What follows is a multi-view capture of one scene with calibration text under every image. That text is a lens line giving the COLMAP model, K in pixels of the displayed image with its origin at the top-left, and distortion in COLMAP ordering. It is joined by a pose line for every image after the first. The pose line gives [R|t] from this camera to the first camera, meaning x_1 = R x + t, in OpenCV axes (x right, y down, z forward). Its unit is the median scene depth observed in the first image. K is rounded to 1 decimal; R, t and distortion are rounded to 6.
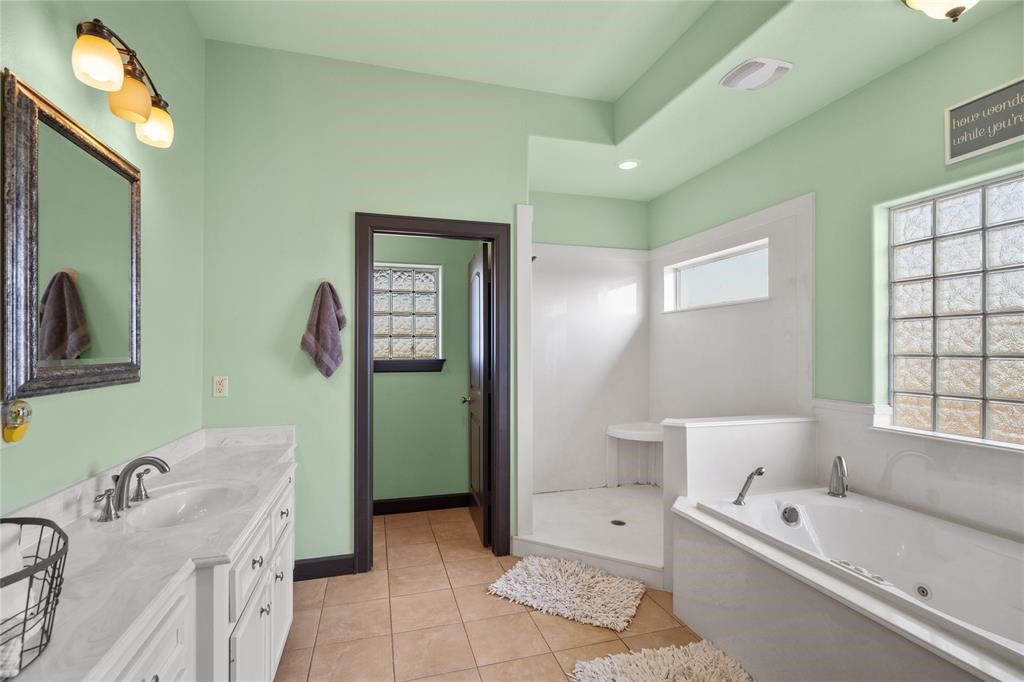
lens RADIAL K [[467.2, 0, 511.5], [0, 467.2, 346.3], [0, 0, 1]] dist [-0.004907, 0.003147]
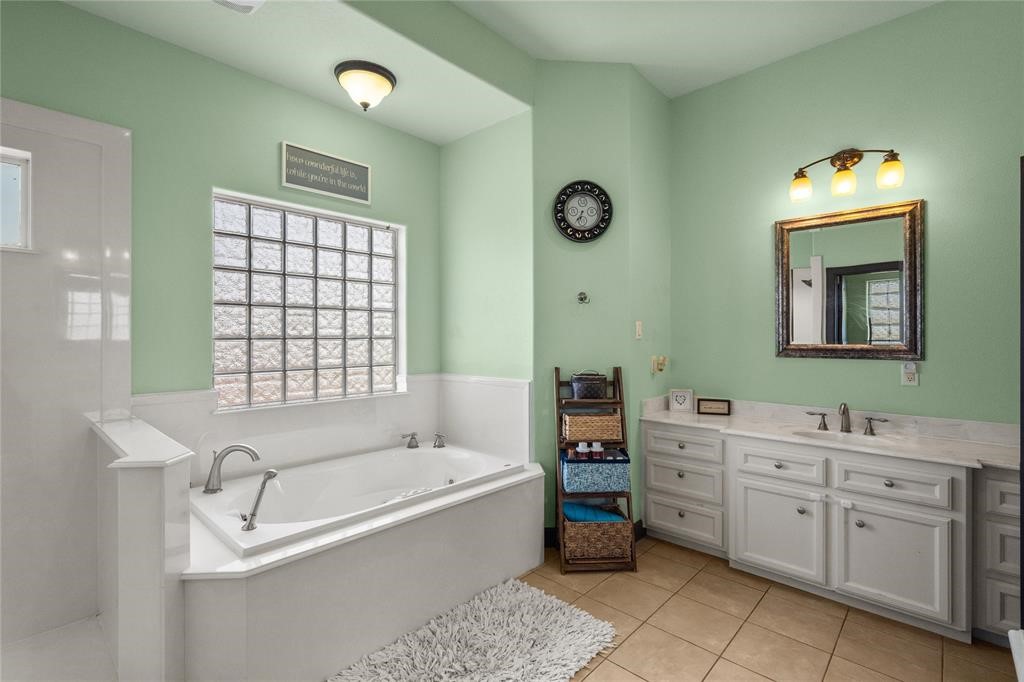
lens RADIAL K [[467.2, 0, 510.5], [0, 467.2, 333.6], [0, 0, 1]] dist [-0.004907, 0.003147]
pose [[-0.514052, 0.001966, 0.857756, -0.371707], [-0.008456, 0.999937, -0.007359, 0.010007], [-0.857717, -0.011036, -0.514004, 0.920056]]
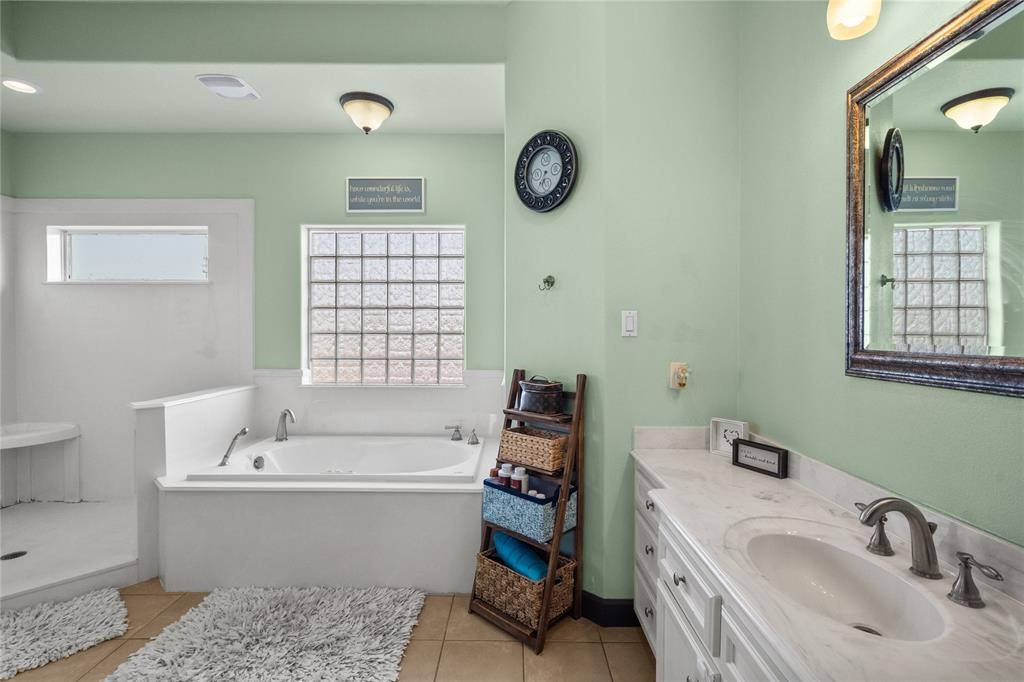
lens RADIAL K [[467.2, 0, 512.8], [0, 467.2, 336.4], [0, 0, 1]] dist [-0.004907, 0.003147]
pose [[0.280735, -0.012059, 0.959709, -0.357644], [-0.008062, 0.999856, 0.014922, 0.002425], [-0.959751, -0.011926, 0.280598, 0.008849]]
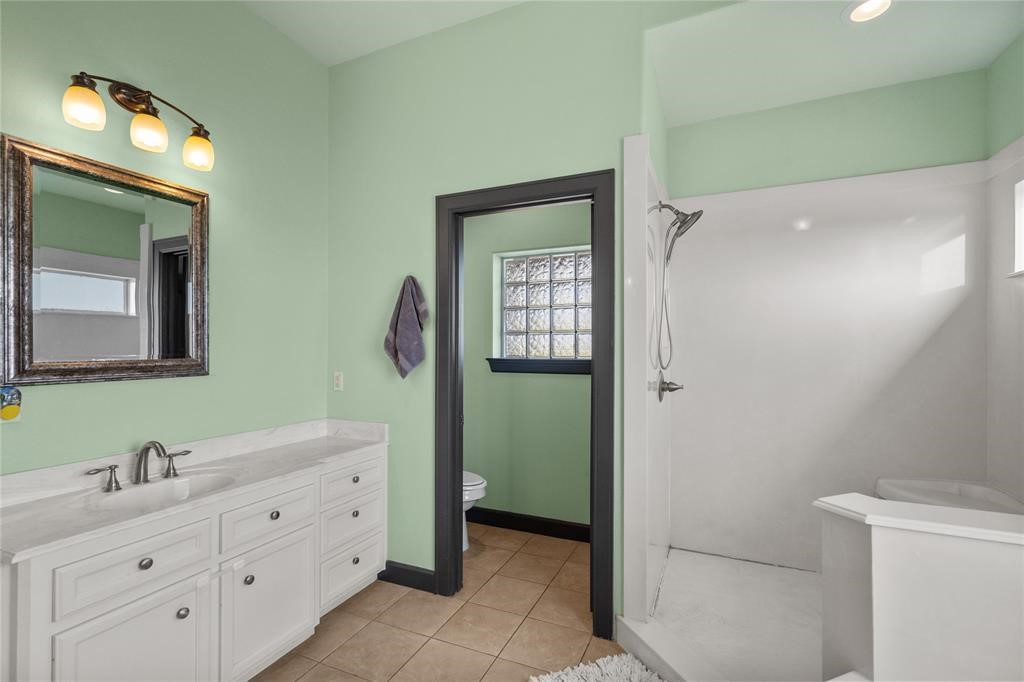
lens RADIAL K [[467.2, 0, 505.6], [0, 467.2, 345.9], [0, 0, 1]] dist [-0.004907, 0.003147]
pose [[0.760128, -0.000442, -0.649774, 0.383633], [0.003437, 0.999989, 0.003341, 0.000648], [0.649765, -0.004773, 0.760120, 0.423132]]
